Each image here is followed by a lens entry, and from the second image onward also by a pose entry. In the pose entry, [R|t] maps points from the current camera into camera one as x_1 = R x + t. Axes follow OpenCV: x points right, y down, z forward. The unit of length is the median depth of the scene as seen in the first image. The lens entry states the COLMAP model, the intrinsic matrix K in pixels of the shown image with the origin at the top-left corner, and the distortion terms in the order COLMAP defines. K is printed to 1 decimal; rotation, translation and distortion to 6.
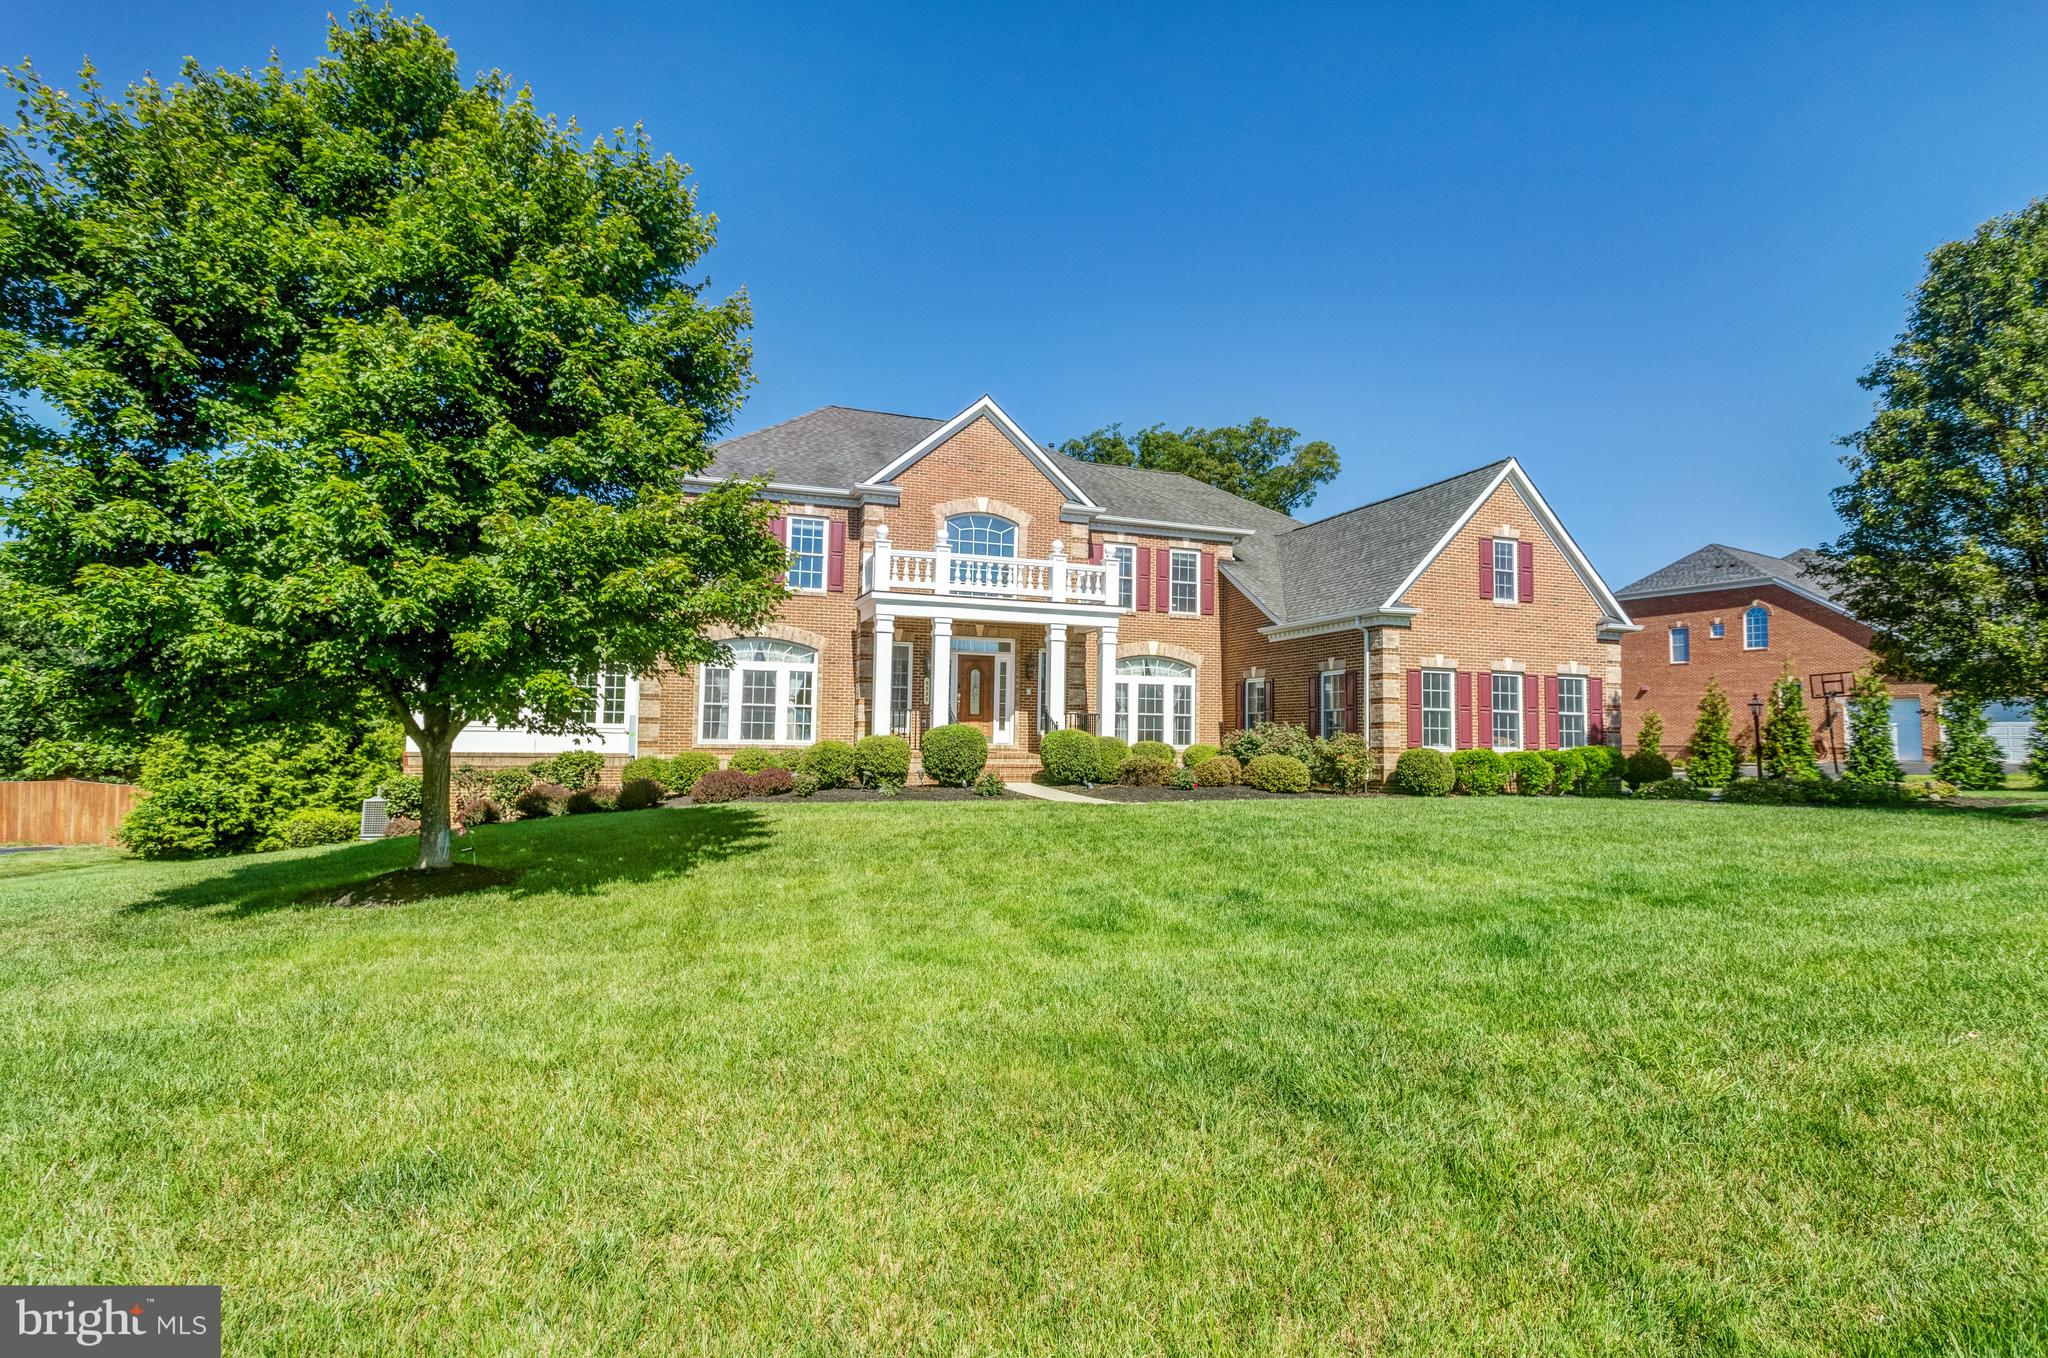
lens RADIAL K [[1011.0, 0, 1055.6], [0, 1011.0, 676.5], [0, 0, 1]] dist [-0.010499, 0.001425]
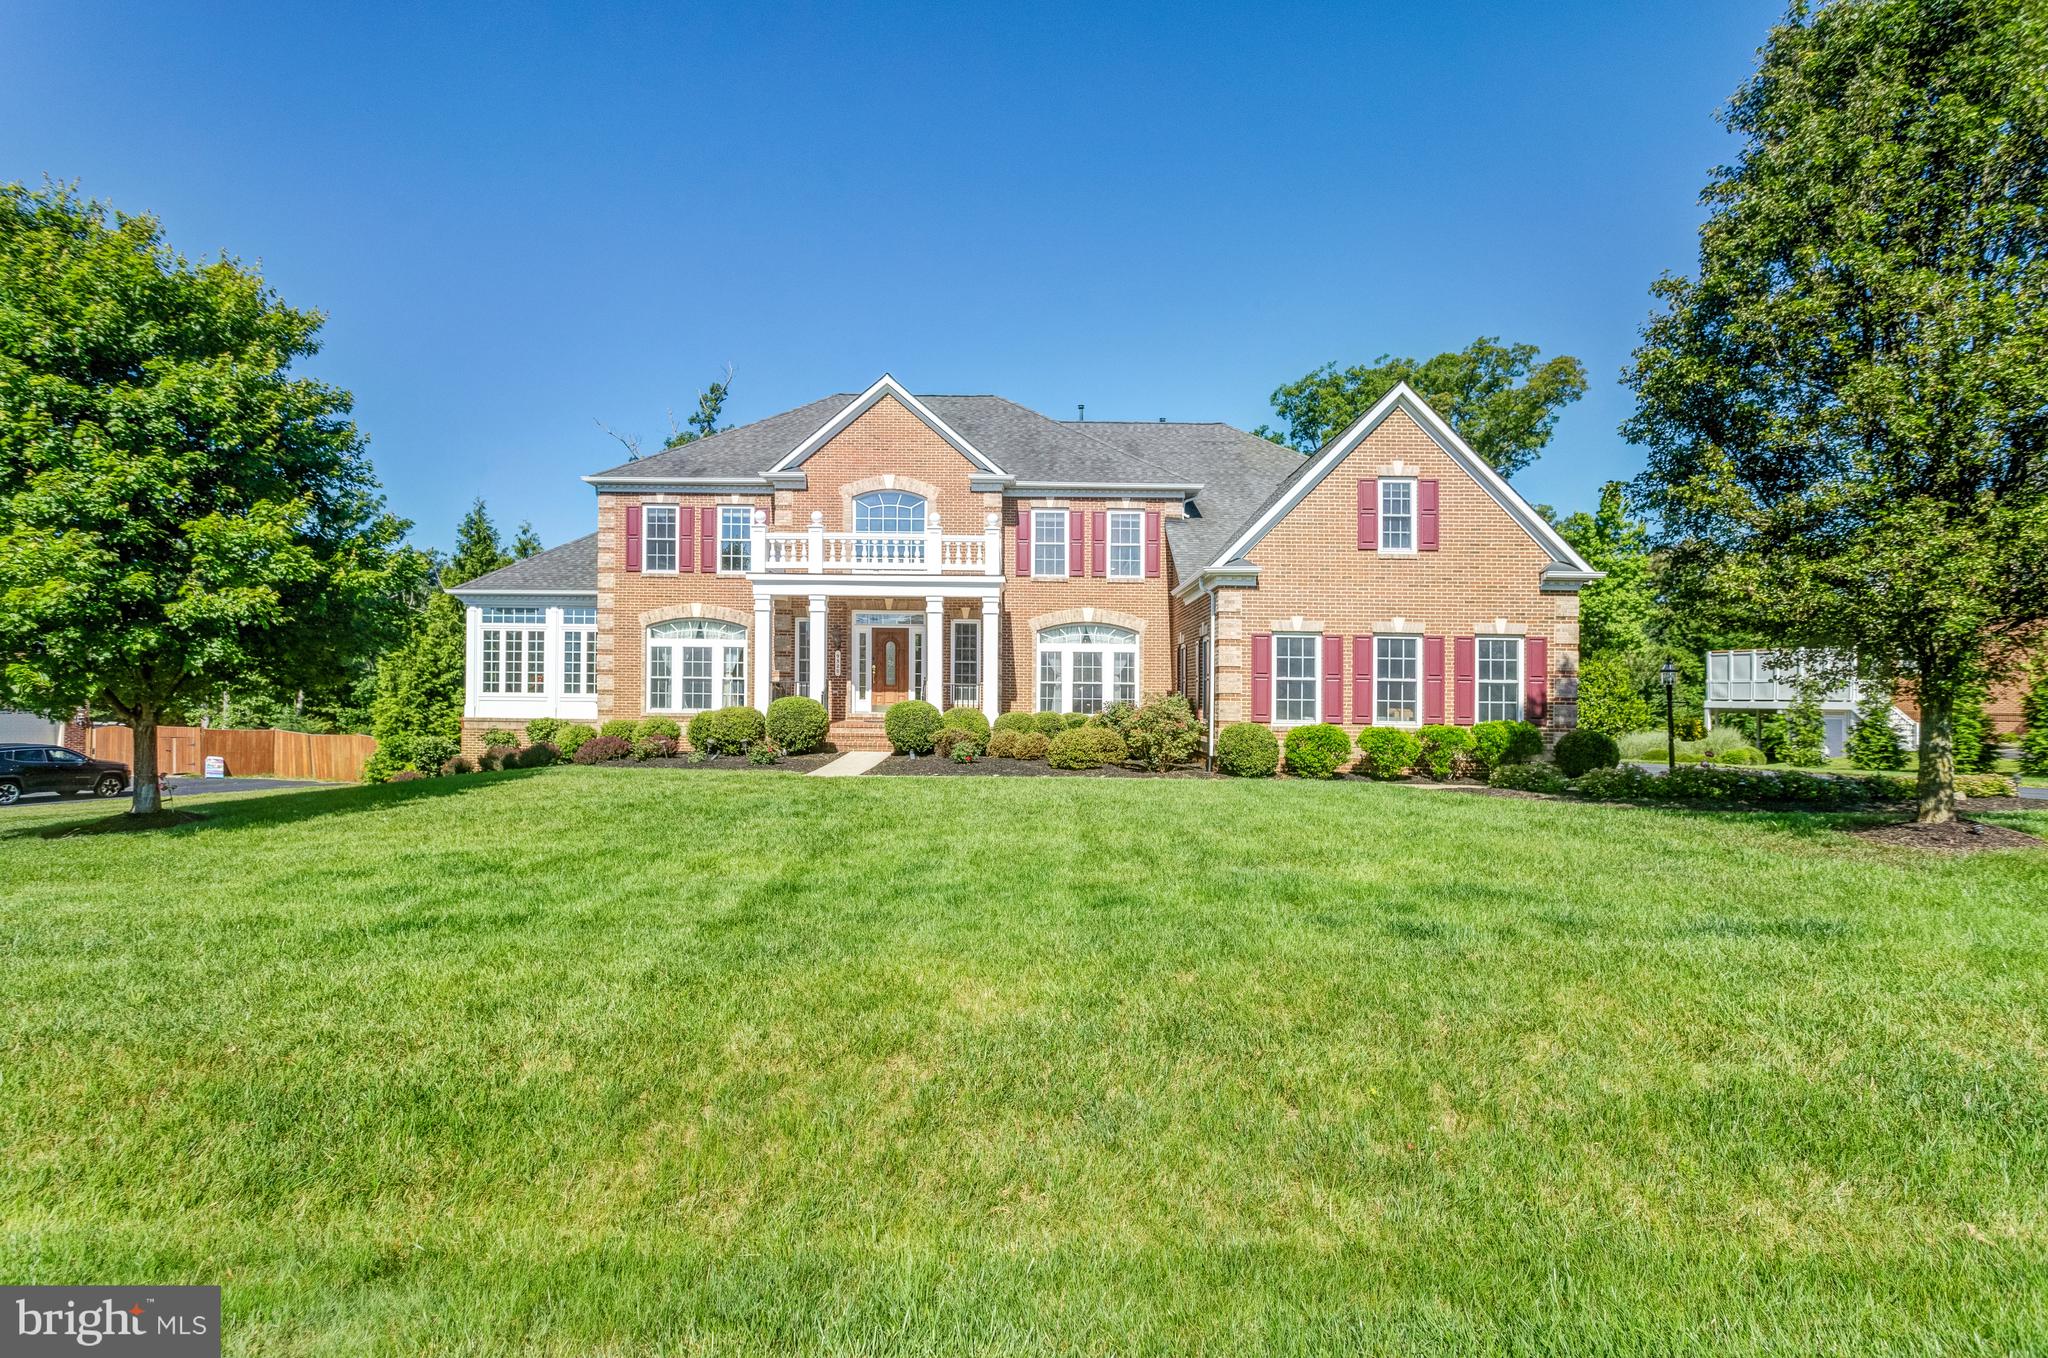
lens RADIAL K [[1011.0, 0, 1030.2], [0, 1011.0, 684.5], [0, 0, 1]] dist [-0.010499, 0.001425]
pose [[0.933284, -0.004281, -0.359114, 0.446715], [0.021614, 0.998786, 0.044263, -0.006096], [0.358489, -0.049072, 0.932243, 0.082513]]
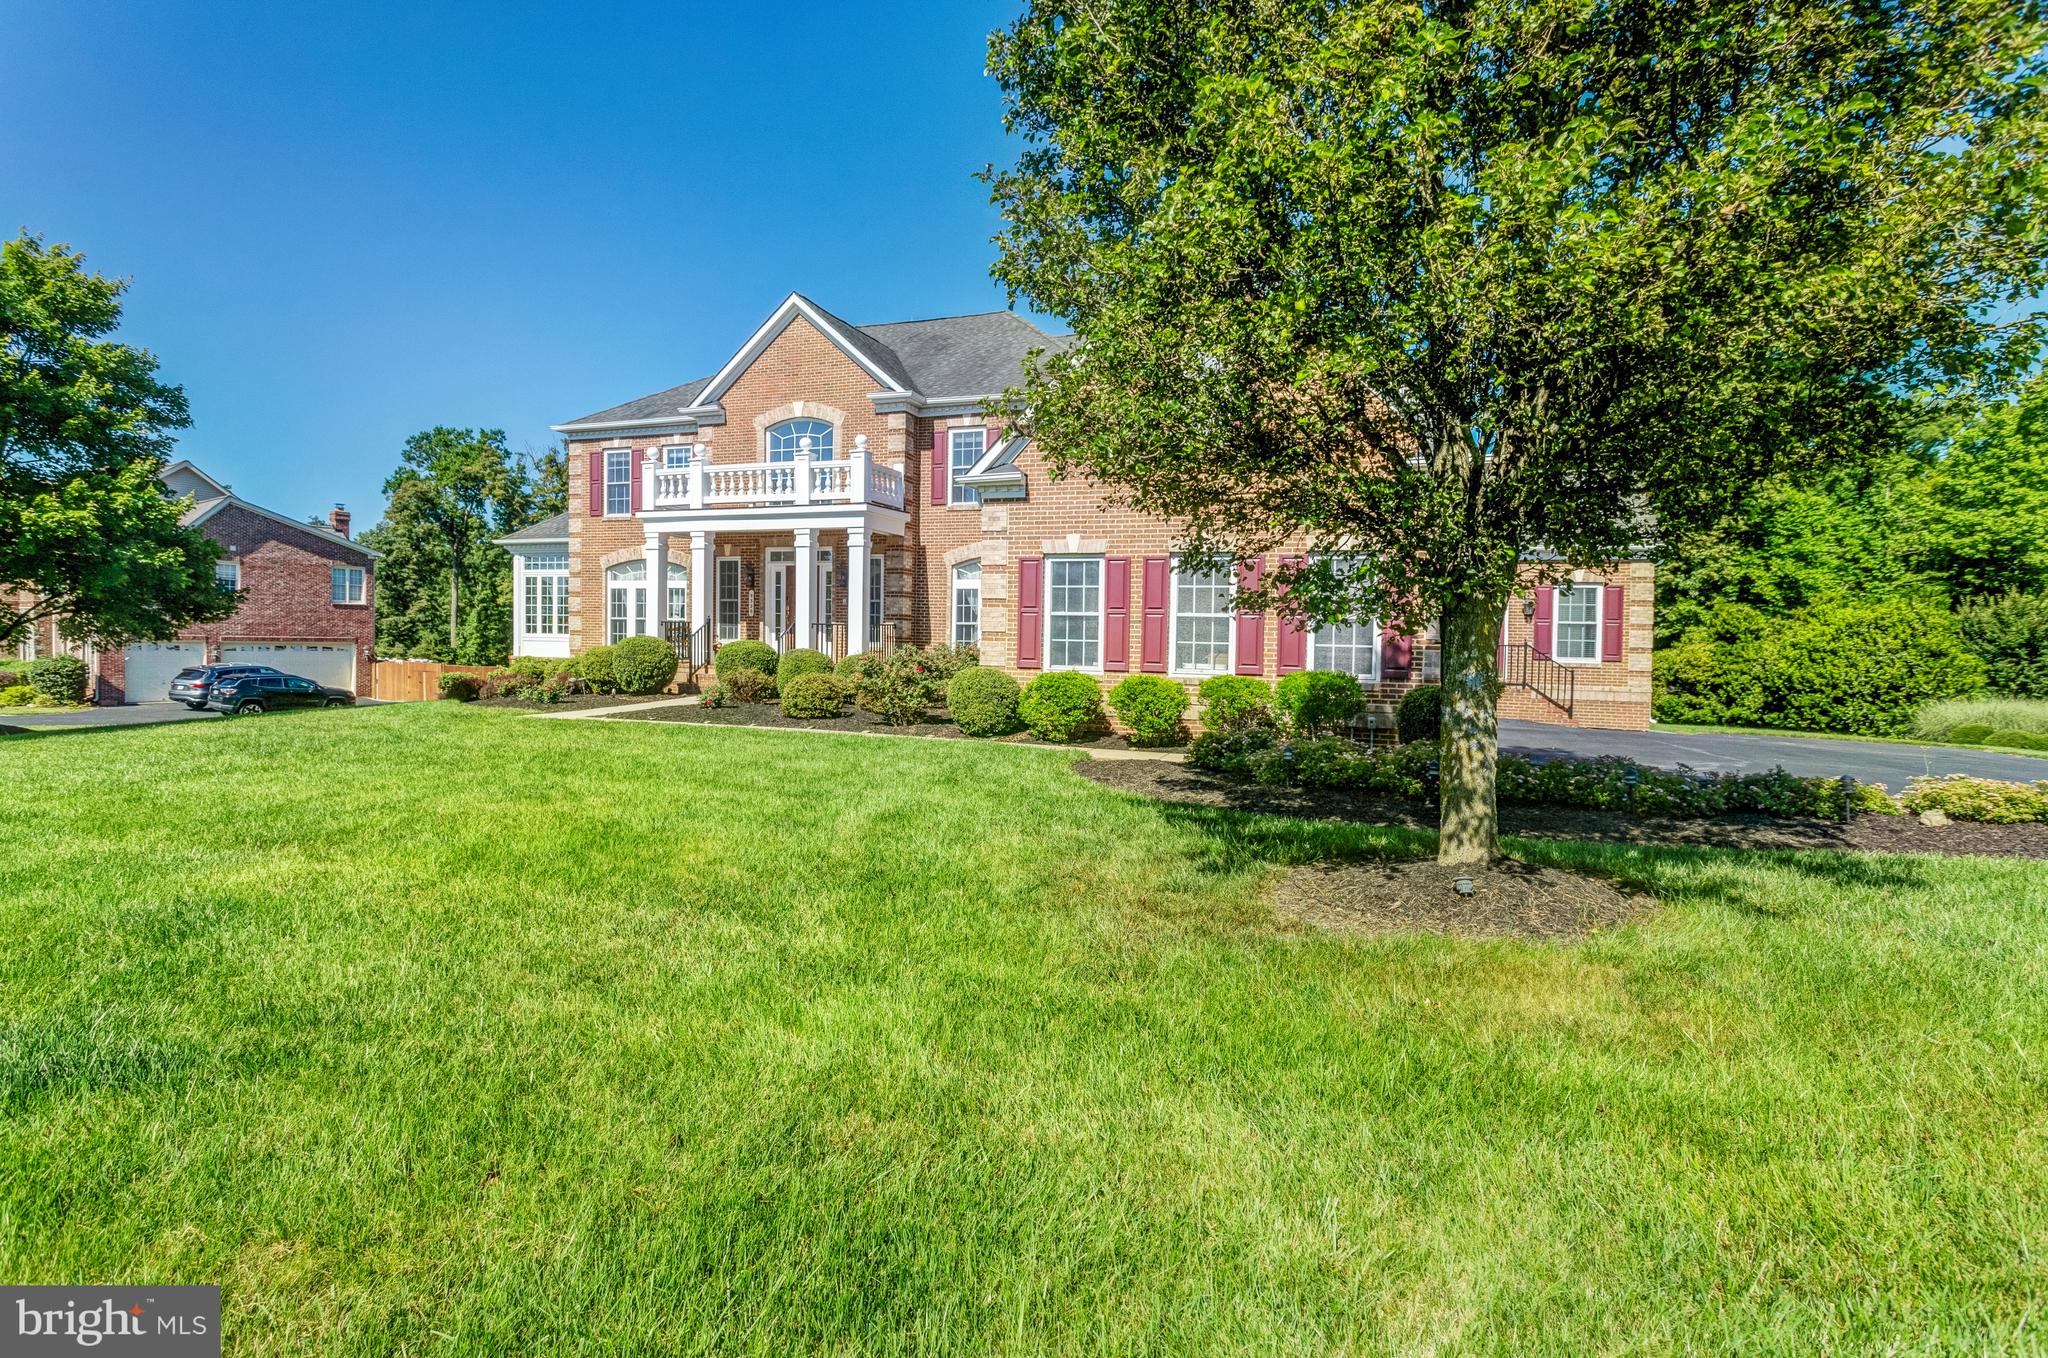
lens RADIAL K [[1011.0, 0, 1032.7], [0, 1011.0, 678.9], [0, 0, 1]] dist [-0.010499, 0.001425]
pose [[0.753200, 0.026174, -0.657271, 0.767779], [0.030330, 0.996764, 0.074449, 0.023441], [0.657092, -0.076010, 0.749968, 0.416093]]
